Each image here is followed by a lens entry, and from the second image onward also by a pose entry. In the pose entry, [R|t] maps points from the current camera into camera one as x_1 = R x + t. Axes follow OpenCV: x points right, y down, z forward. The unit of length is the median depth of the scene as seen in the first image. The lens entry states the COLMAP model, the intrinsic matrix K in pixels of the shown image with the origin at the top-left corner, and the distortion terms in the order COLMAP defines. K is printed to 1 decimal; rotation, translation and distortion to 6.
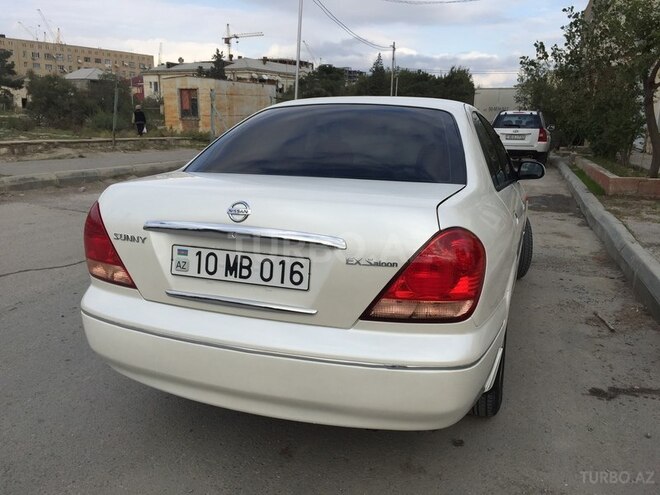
lens RADIAL K [[563.5, 0, 330.0], [0, 563.5, 247.5], [0, 0, 1]] dist [0.088700, -0.117560]
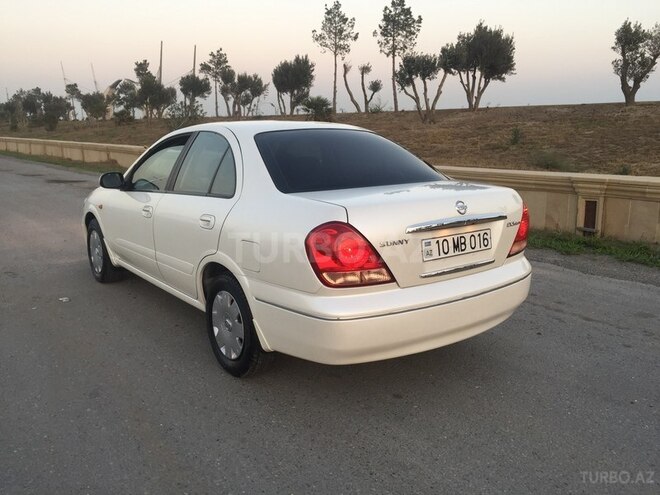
lens RADIAL K [[563.5, 0, 330.0], [0, 563.5, 247.5], [0, 0, 1]] dist [0.088700, -0.117560]
pose [[0.535272, -0.187019, 0.823716, -1.589129], [0.187949, 0.977104, 0.099711, -0.172389], [-0.823504, 0.101444, 0.558166, 0.442752]]
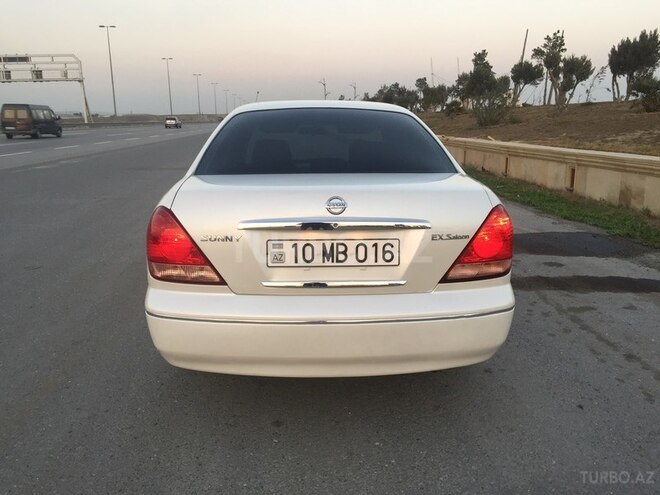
lens RADIAL K [[563.5, 0, 330.0], [0, 563.5, 247.5], [0, 0, 1]] dist [0.088700, -0.117560]
pose [[0.918829, -0.098925, 0.382055, -0.615095], [0.095046, 0.995048, 0.029065, -0.011771], [-0.383039, 0.009607, 0.923682, -0.073557]]
